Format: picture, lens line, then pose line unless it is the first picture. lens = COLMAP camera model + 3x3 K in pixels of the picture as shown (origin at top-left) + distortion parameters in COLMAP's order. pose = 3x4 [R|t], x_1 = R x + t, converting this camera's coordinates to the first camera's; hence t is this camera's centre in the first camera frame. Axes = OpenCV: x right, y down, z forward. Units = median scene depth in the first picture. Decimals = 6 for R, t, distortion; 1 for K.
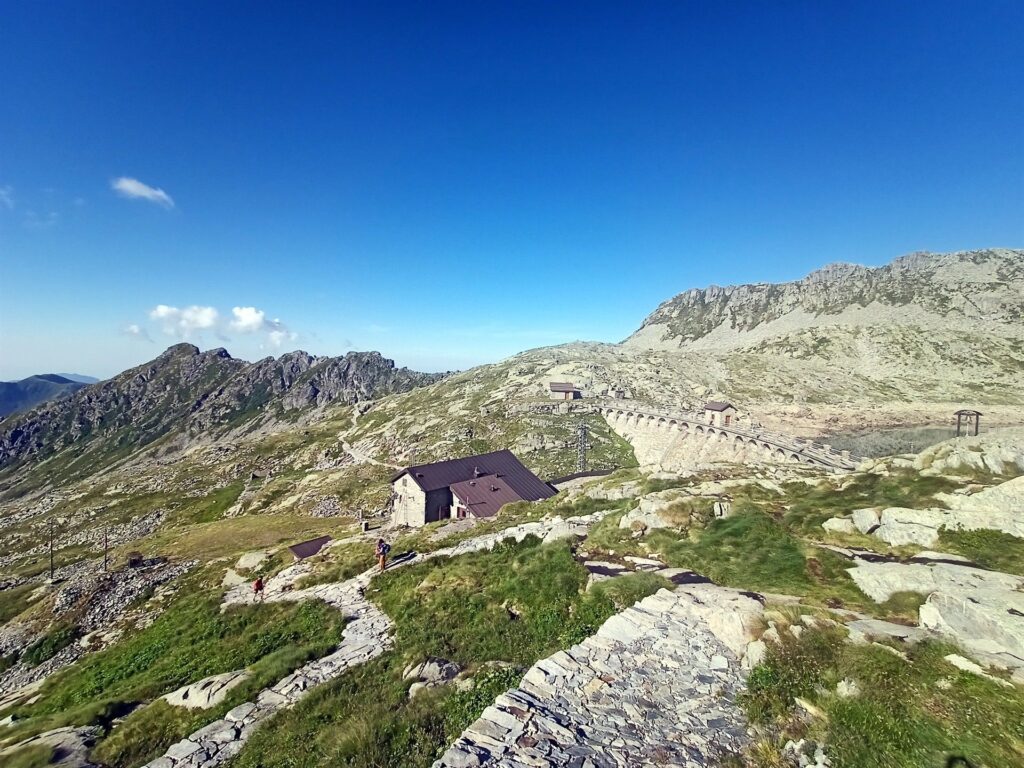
lens RADIAL K [[460.0, 0, 512.0], [0, 460.0, 384.0], [0, 0, 1]] dist [-0.001270, -0.001033]
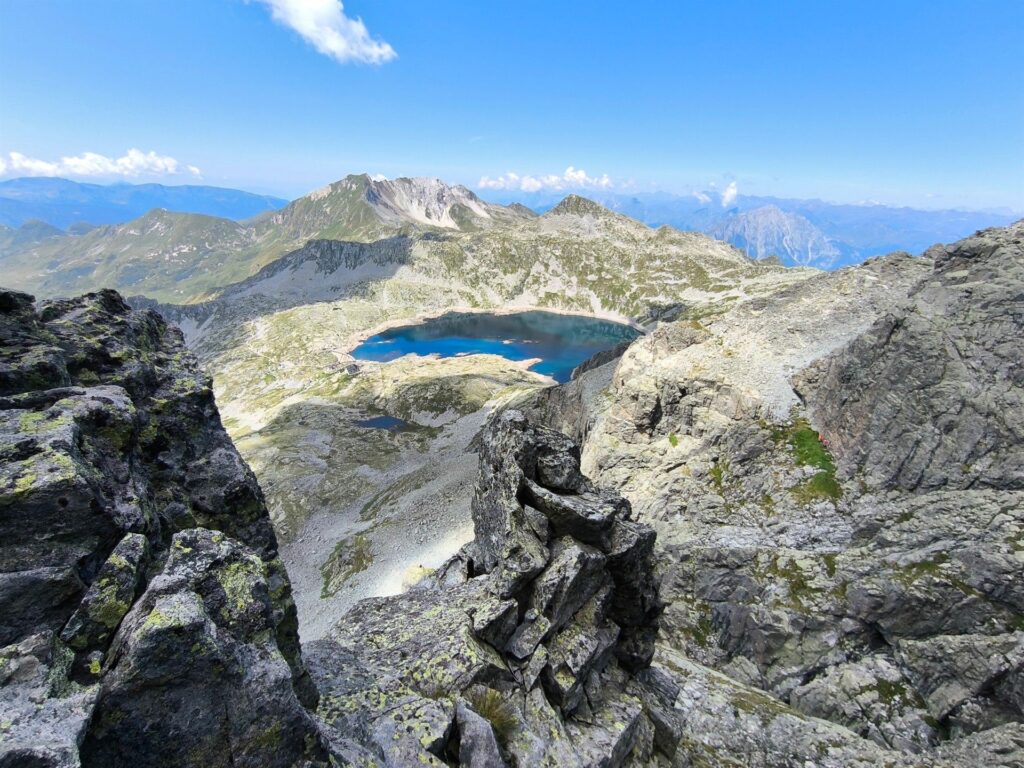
lens RADIAL K [[472.9, 0, 517.8], [0, 472.9, 380.3], [0, 0, 1]] dist [-0.056747, 0.050067]
pose [[0.725038, -0.260553, 0.637520, -0.554590], [-0.006821, 0.922912, 0.384950, -0.526935], [-0.688675, -0.283452, 0.667369, -1.351269]]
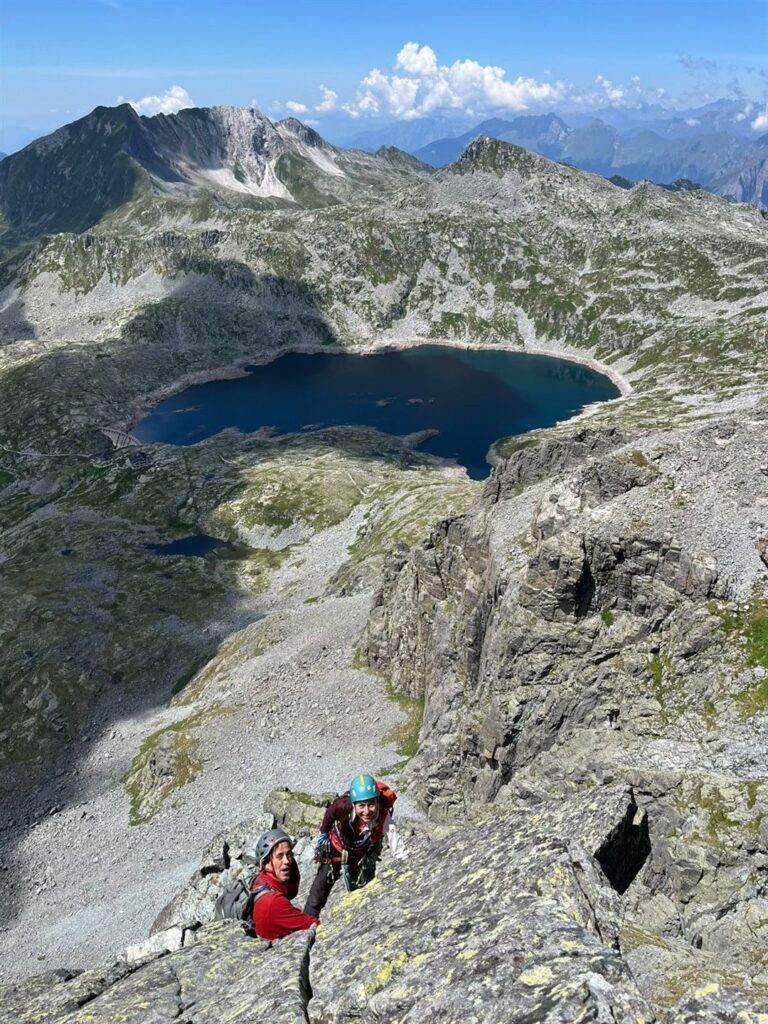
lens RADIAL K [[782.5, 0, 388.2], [0, 782.5, 510.8], [0, 0, 1]] dist [0.069367, -0.079805]
pose [[0.726350, -0.337127, 0.598966, -0.587382], [0.034360, 0.888167, 0.458235, -0.593907], [-0.686465, -0.312259, 0.656704, -1.387895]]
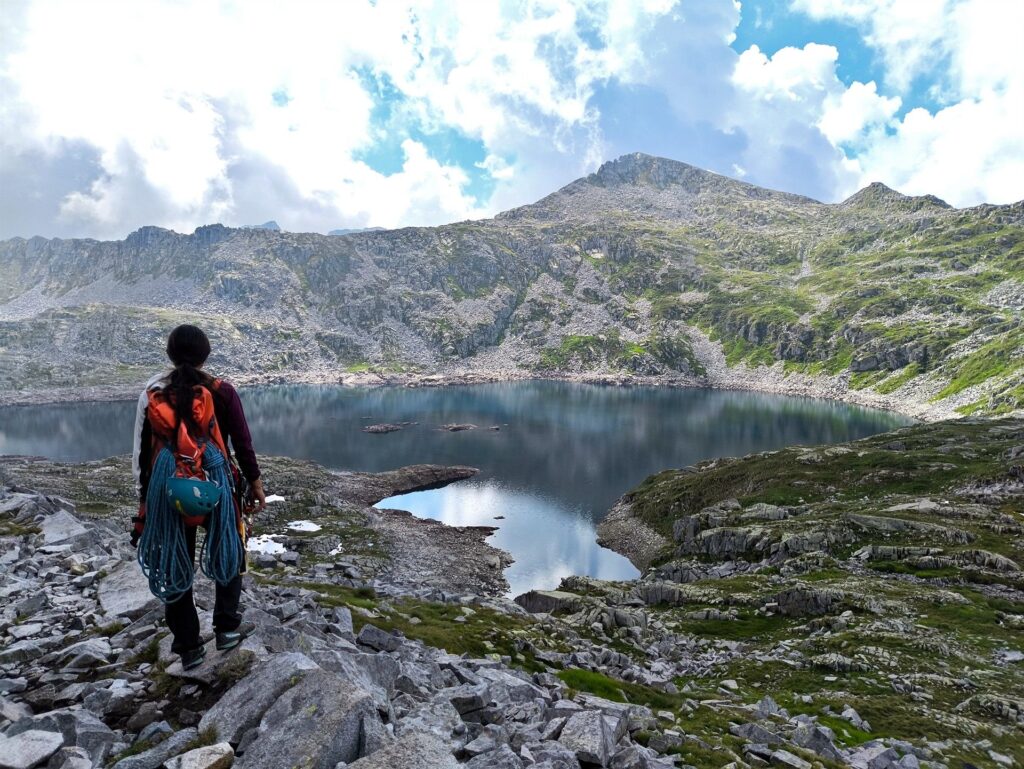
lens RADIAL K [[748.7, 0, 518.2], [0, 748.7, 360.2], [0, 0, 1]] dist [0.151812, -0.248958]
pose [[0.777893, -0.075579, 0.623836, 0.278180], [0.039648, 0.996666, 0.071308, -0.067012], [-0.627145, -0.030736, 0.778296, -0.733376]]
